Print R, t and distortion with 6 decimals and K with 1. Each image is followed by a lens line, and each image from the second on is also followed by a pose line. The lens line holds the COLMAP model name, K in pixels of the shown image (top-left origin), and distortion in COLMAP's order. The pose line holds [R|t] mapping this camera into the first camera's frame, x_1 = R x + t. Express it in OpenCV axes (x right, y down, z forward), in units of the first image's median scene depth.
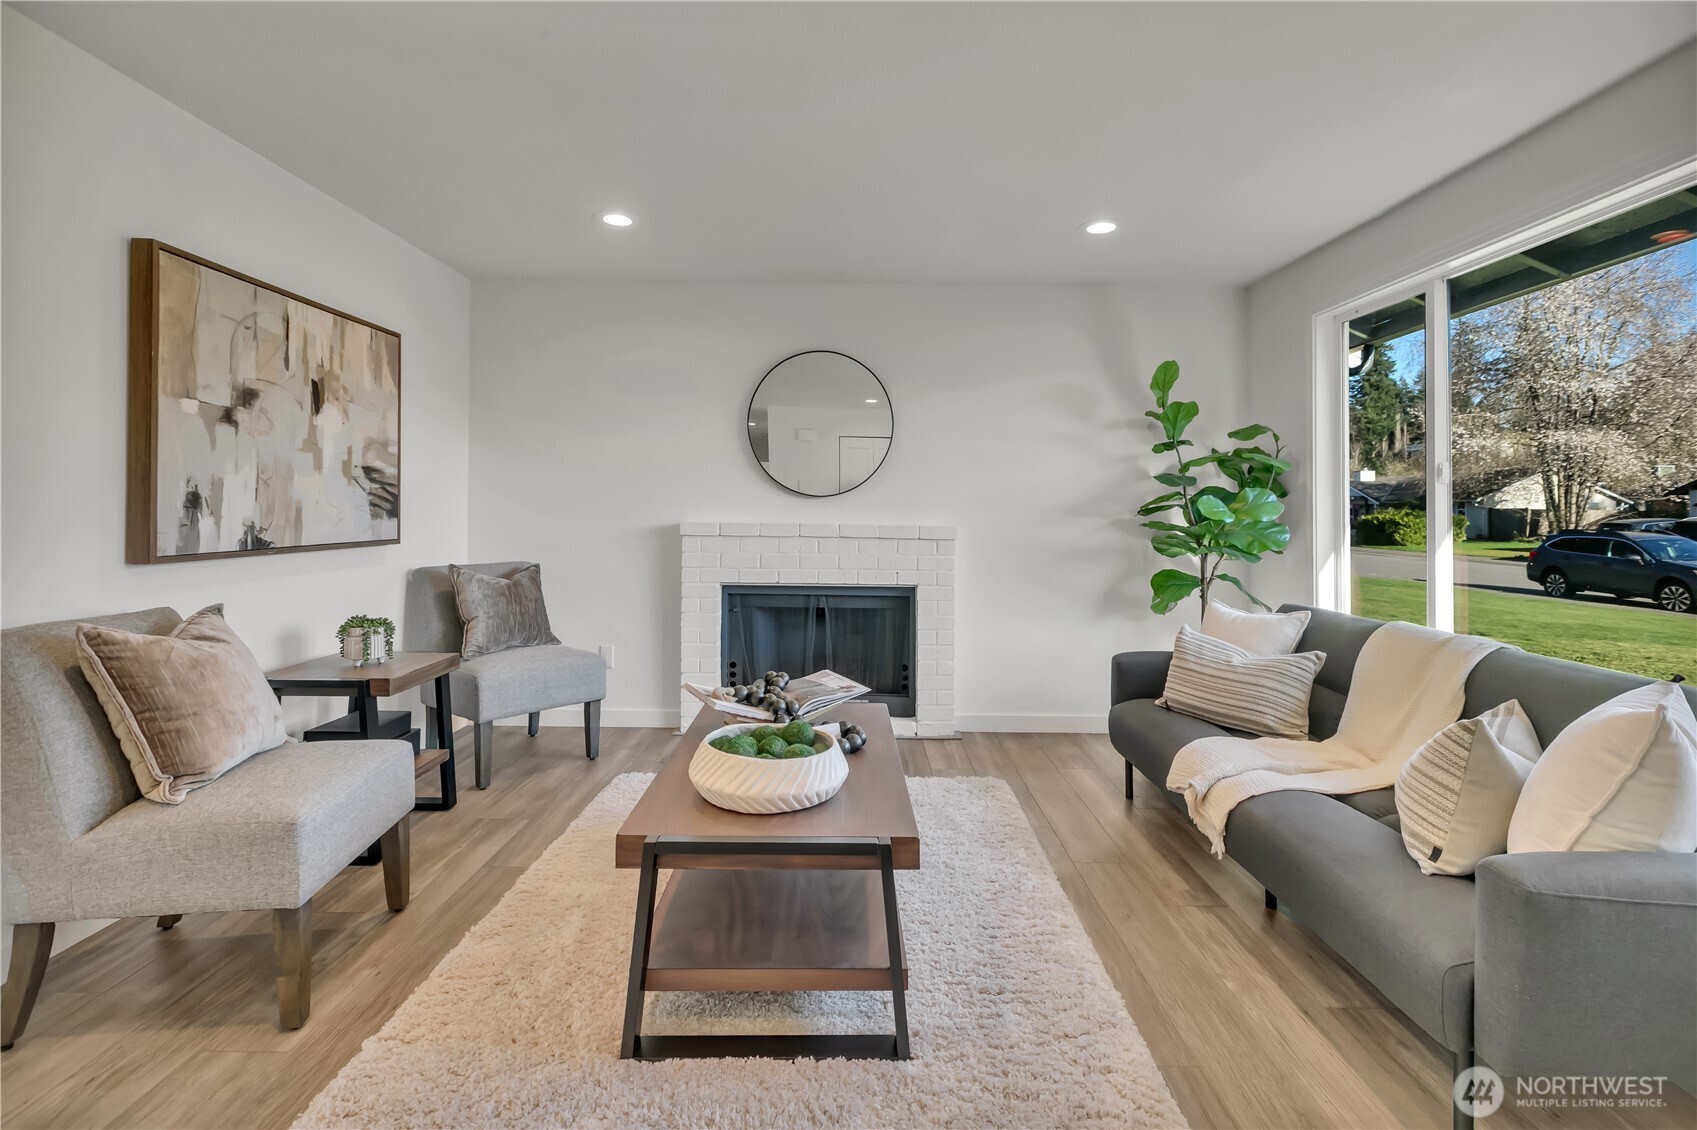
lens RADIAL K [[782.0, 0, 847.7], [0, 782.0, 506.0], [0, 0, 1]] dist [-0.002476, 0.000332]
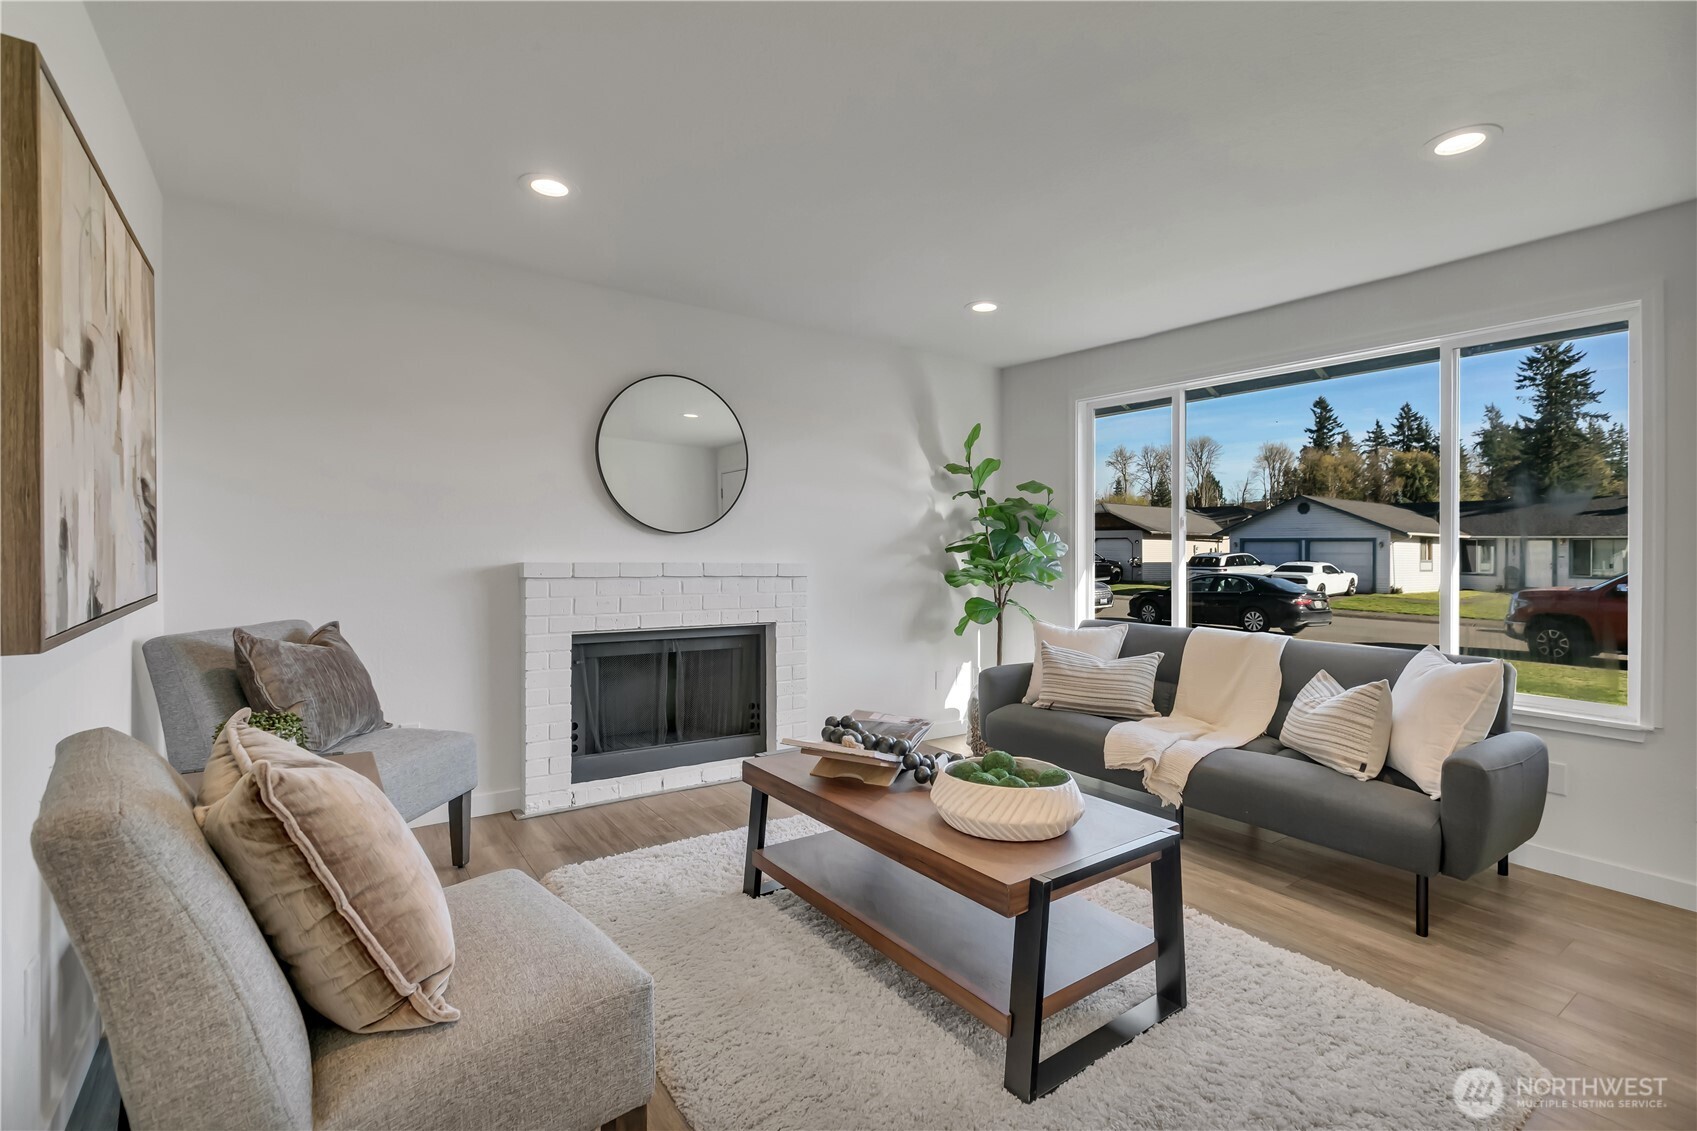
lens RADIAL K [[777.0, 0, 855.4], [0, 777.0, 554.7], [0, 0, 1]] dist [-0.000460, 0.000124]
pose [[0.811909, -0.003883, 0.583771, -0.571557], [-0.007980, 0.999811, 0.017749, -0.006001], [-0.583729, -0.019069, 0.811725, 0.181158]]
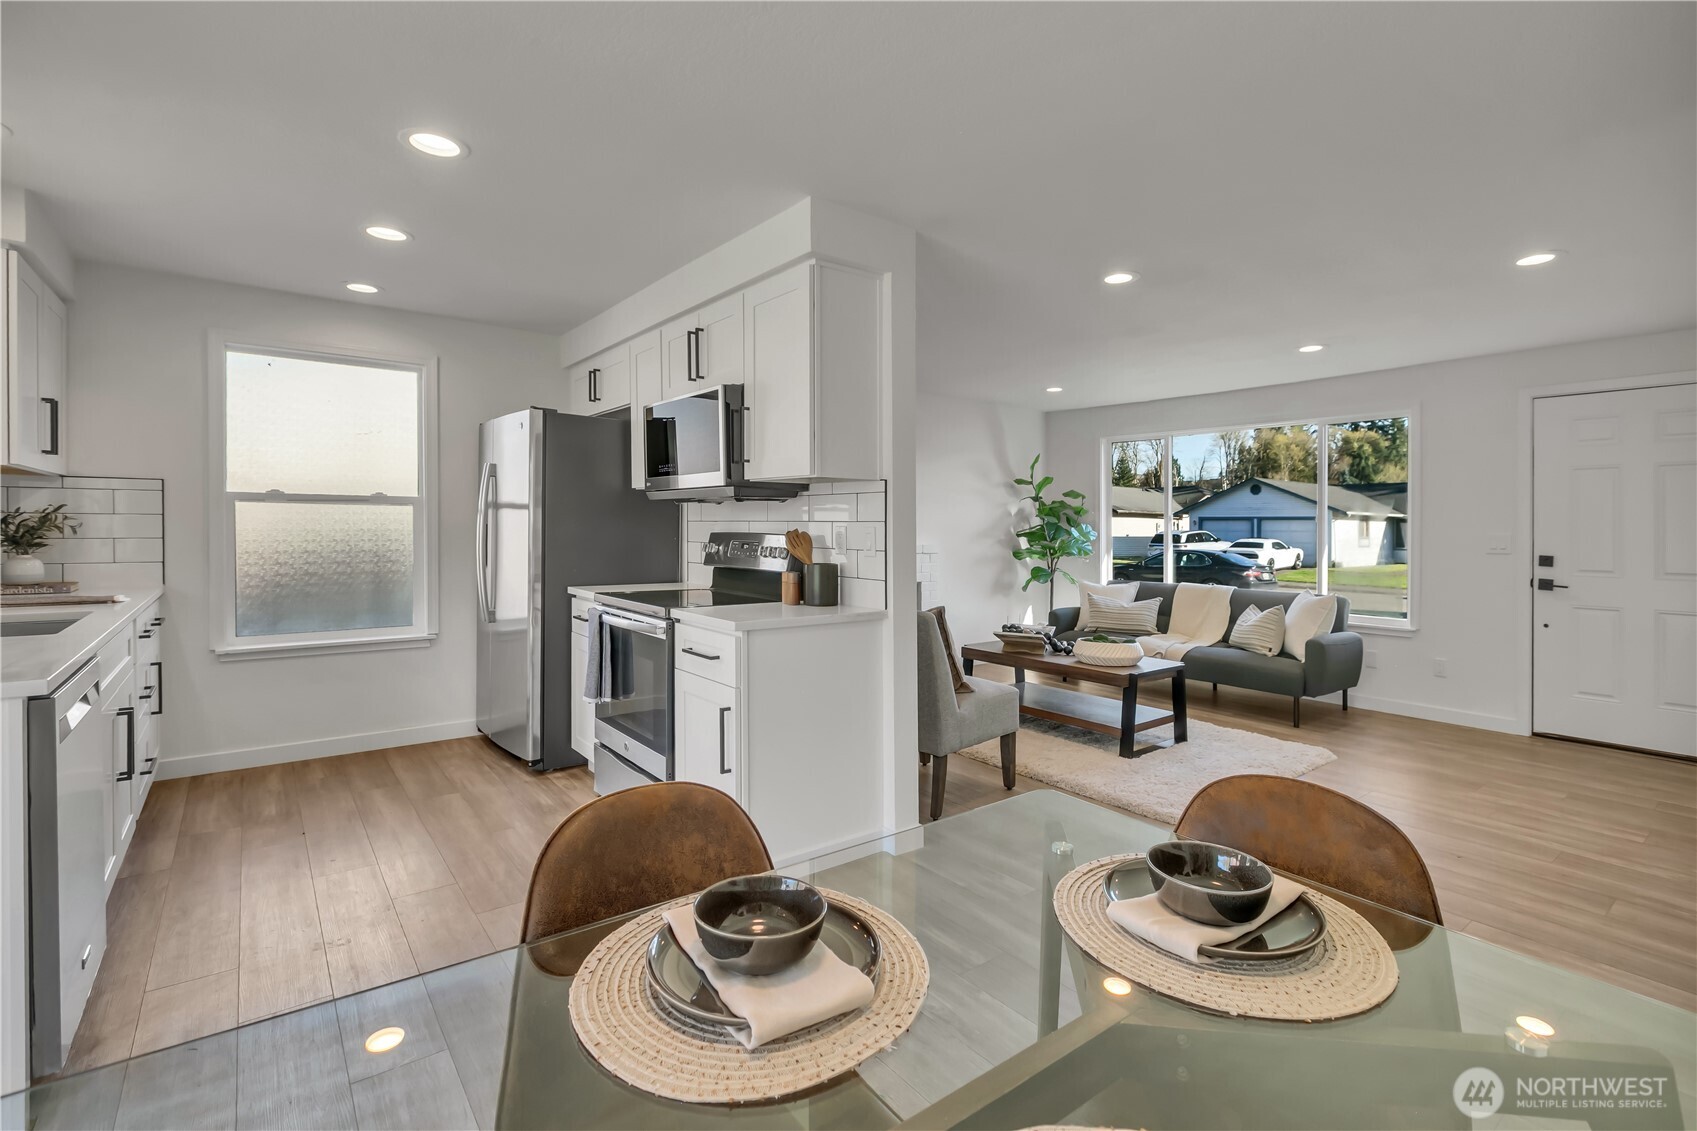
lens RADIAL K [[776.3, 0, 860.0], [0, 776.3, 535.7], [0, 0, 1]] dist [-0.000854, 0.000068]
pose [[0.781842, -0.008895, 0.623414, -1.394148], [-0.006544, 0.999726, 0.022470, -0.040589], [-0.623443, -0.021647, 0.781569, -0.228537]]
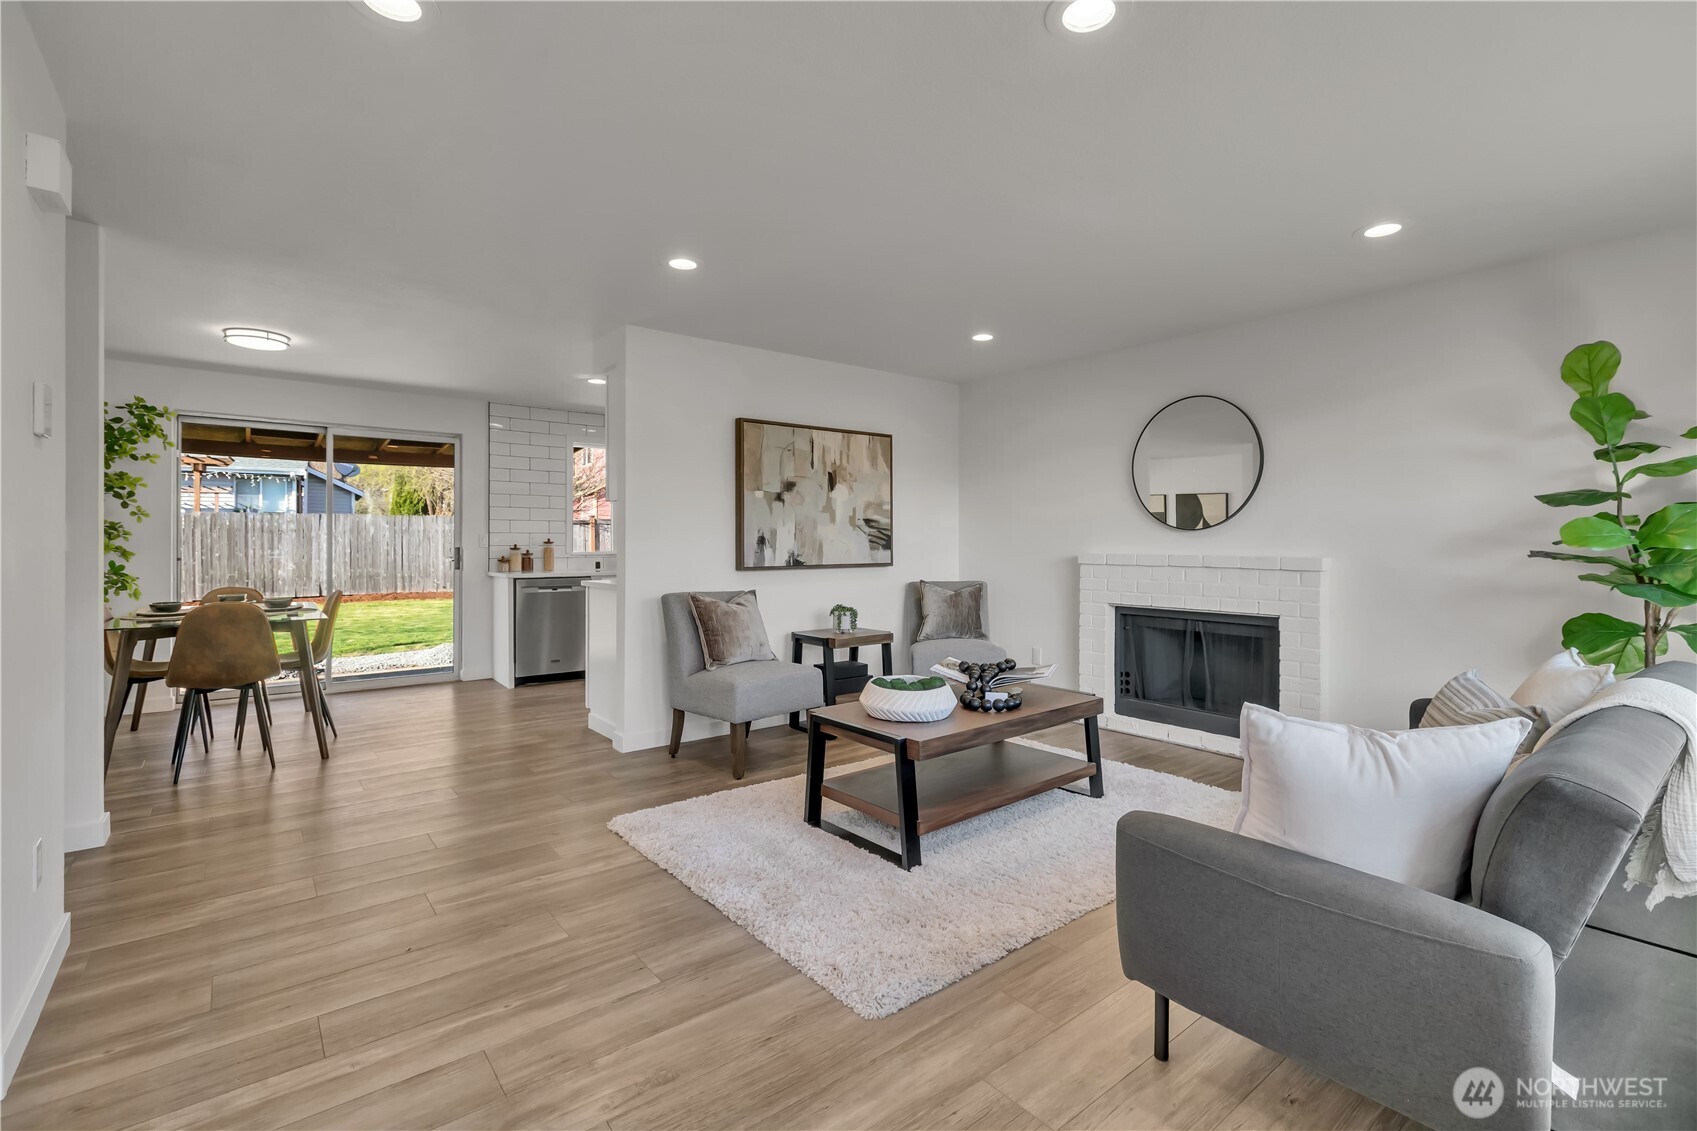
lens RADIAL K [[776.3, 0, 860.0], [0, 776.3, 535.7], [0, 0, 1]] dist [-0.000854, 0.000068]
pose [[0.638703, -0.016892, -0.769268, 0.720292], [0.009993, 0.999857, -0.013659, 0.008841], [0.769388, 0.001036, 0.638781, -0.078594]]
